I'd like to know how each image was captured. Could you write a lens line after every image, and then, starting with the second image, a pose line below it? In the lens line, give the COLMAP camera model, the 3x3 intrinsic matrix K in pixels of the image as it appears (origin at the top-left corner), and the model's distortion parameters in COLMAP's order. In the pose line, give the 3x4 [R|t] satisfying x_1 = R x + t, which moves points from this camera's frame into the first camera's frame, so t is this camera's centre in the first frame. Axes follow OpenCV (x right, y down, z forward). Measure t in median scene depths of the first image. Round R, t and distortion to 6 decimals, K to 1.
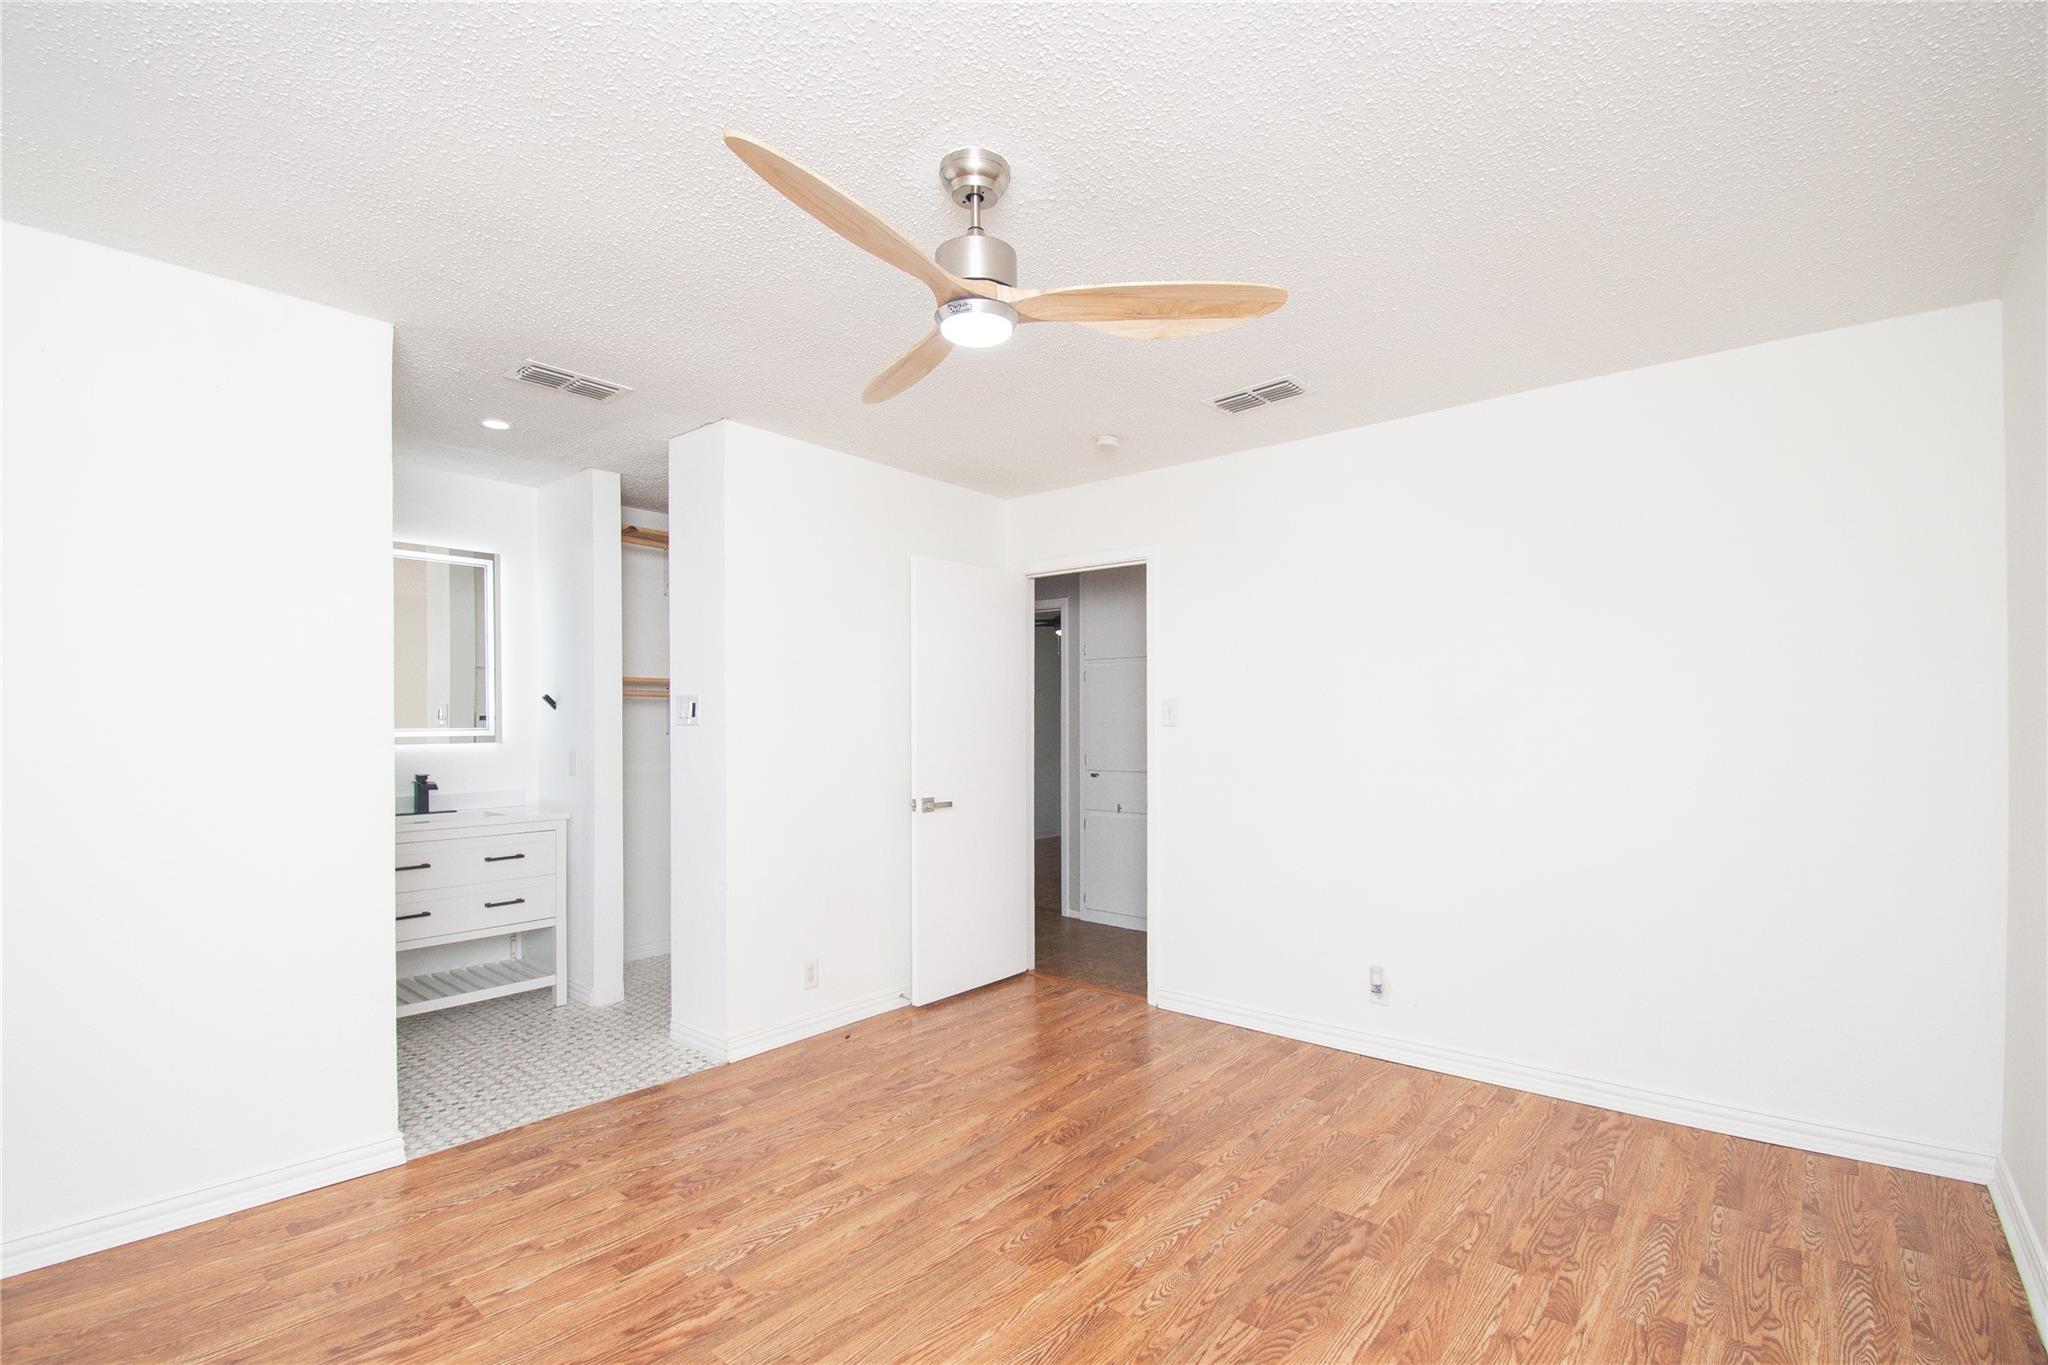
lens RADIAL K [[930.3, 0, 1026.8], [0, 930.3, 732.5], [0, 0, 1]] dist [0.002308, -0.017908]
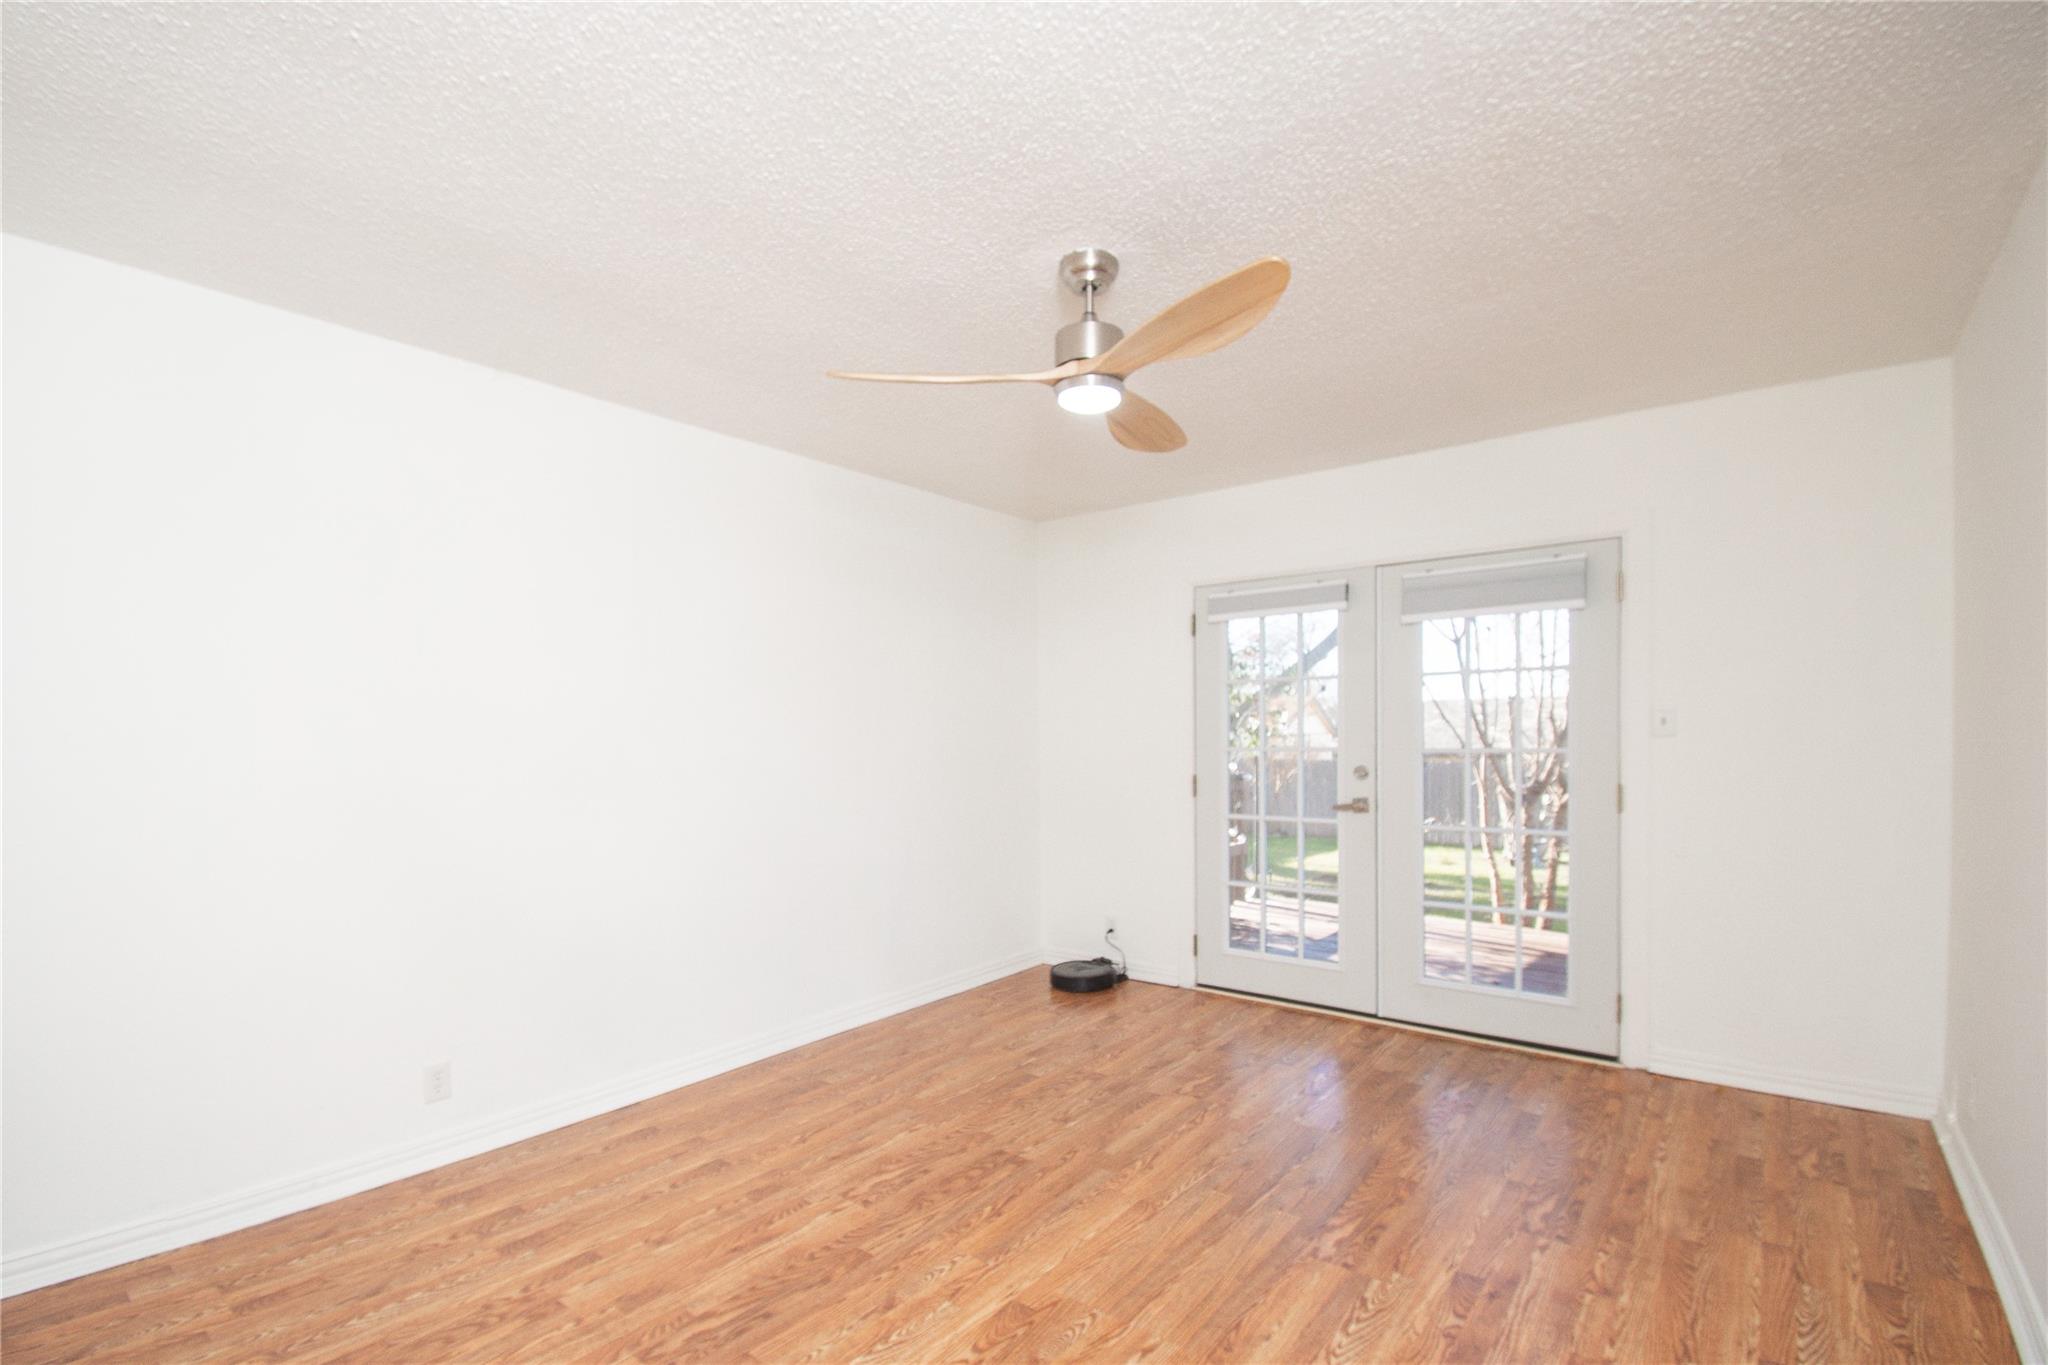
lens RADIAL K [[914.8, 0, 1022.7], [0, 914.8, 742.0], [0, 0, 1]] dist [0.001808, -0.019246]
pose [[-0.999581, 0.010992, -0.026768, 0.058576], [0.010636, 0.999853, 0.013427, -0.010687], [0.026912, 0.013136, -0.999551, 1.859824]]
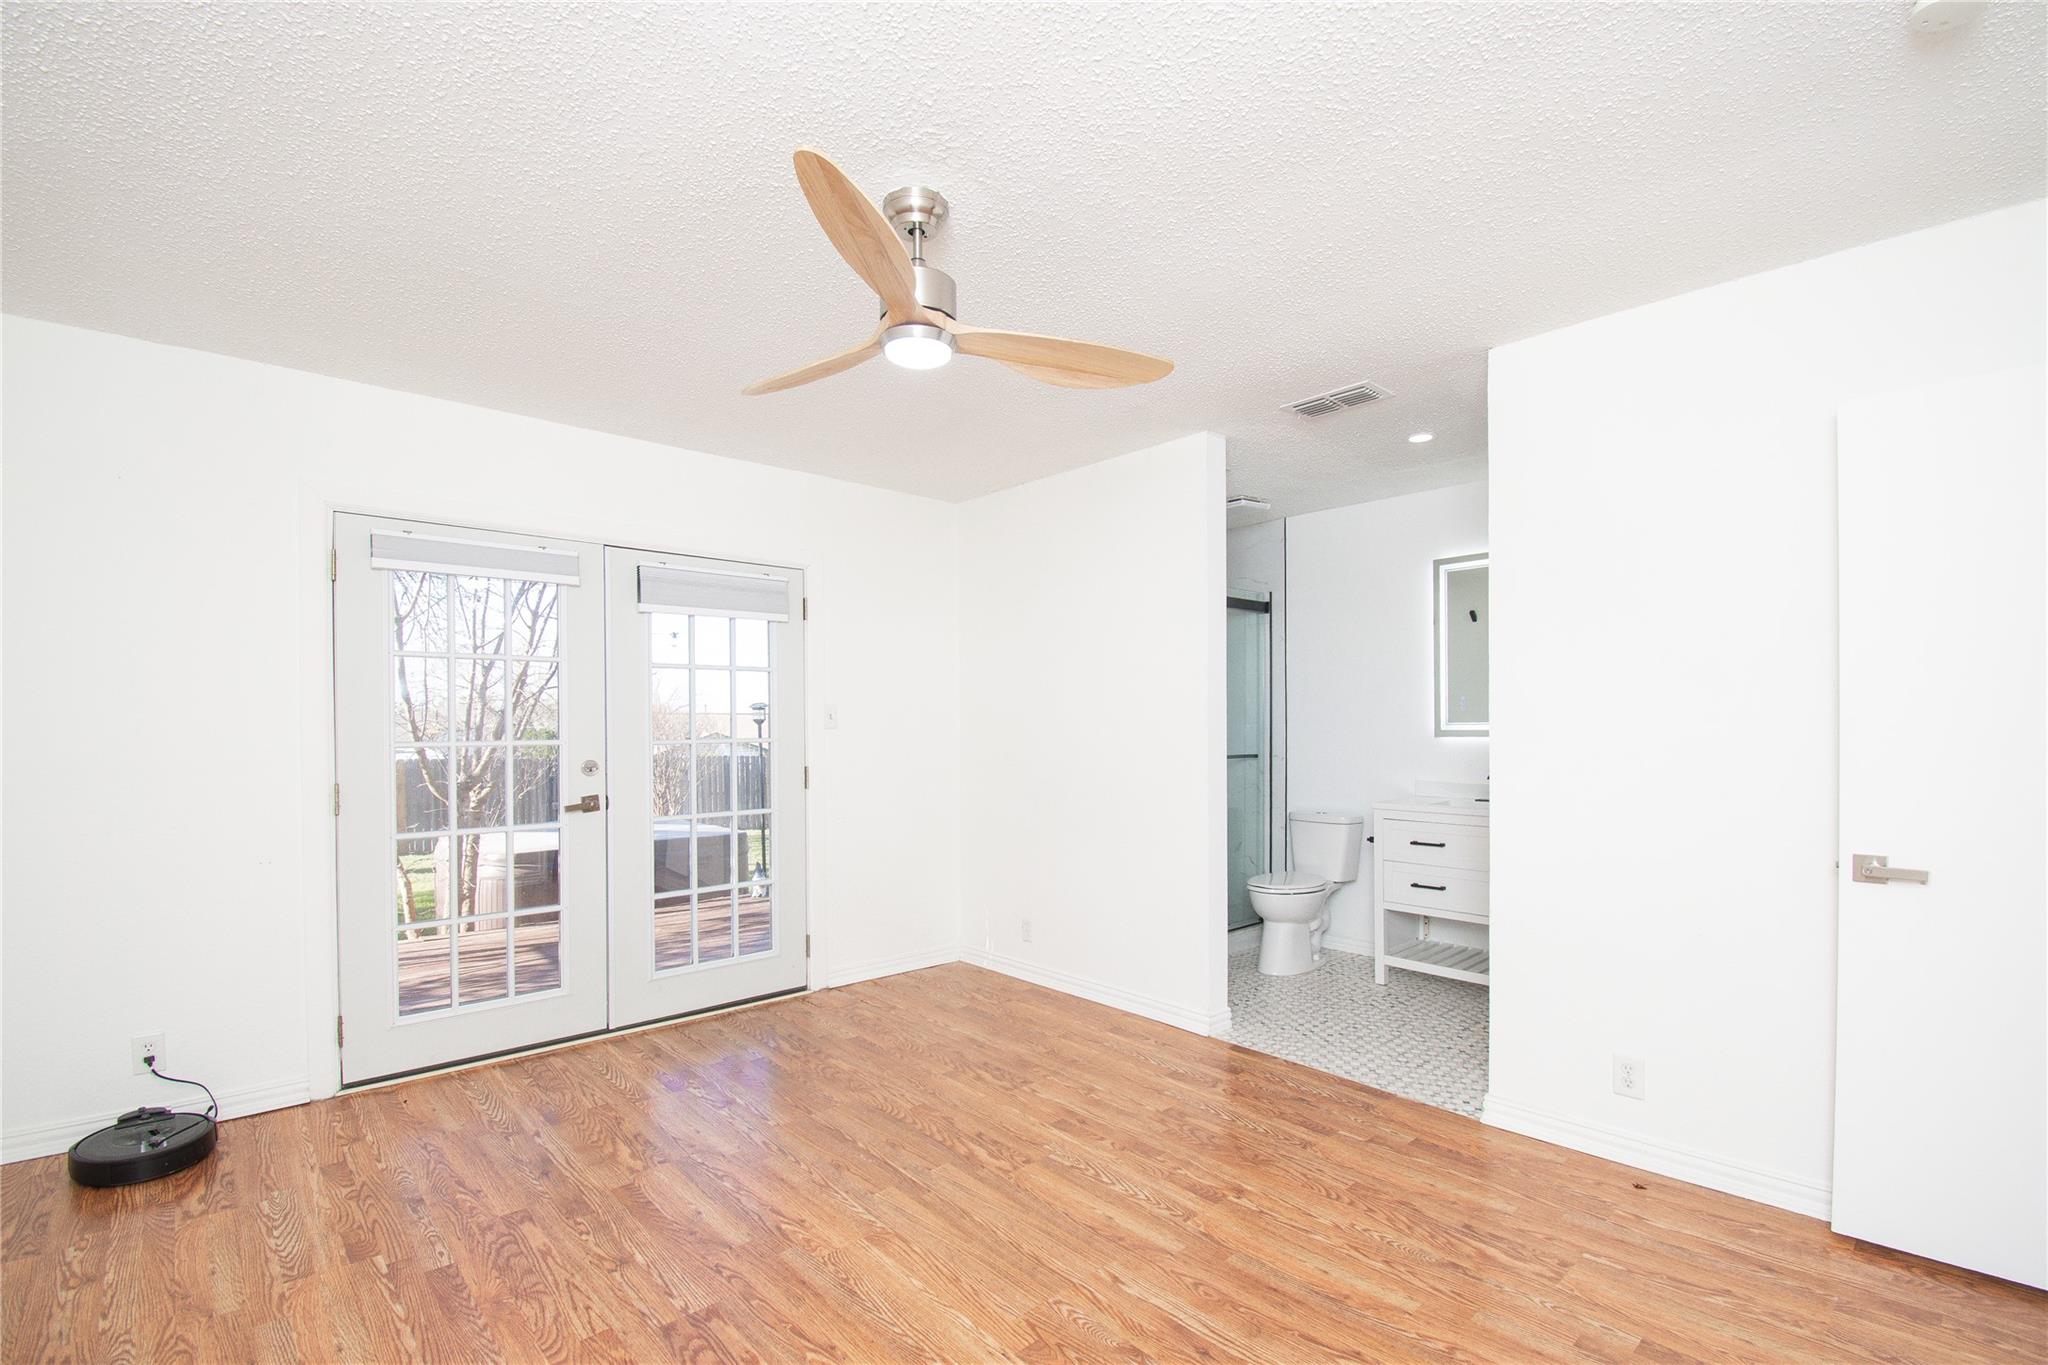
lens RADIAL K [[914.8, 0, 1022.7], [0, 914.8, 742.0], [0, 0, 1]] dist [0.001808, -0.019246]
pose [[-0.140348, 0.023858, -0.989815, 0.836936], [-0.004239, 0.999686, 0.024697, -0.008921], [0.990093, 0.007662, -0.140202, 1.078972]]
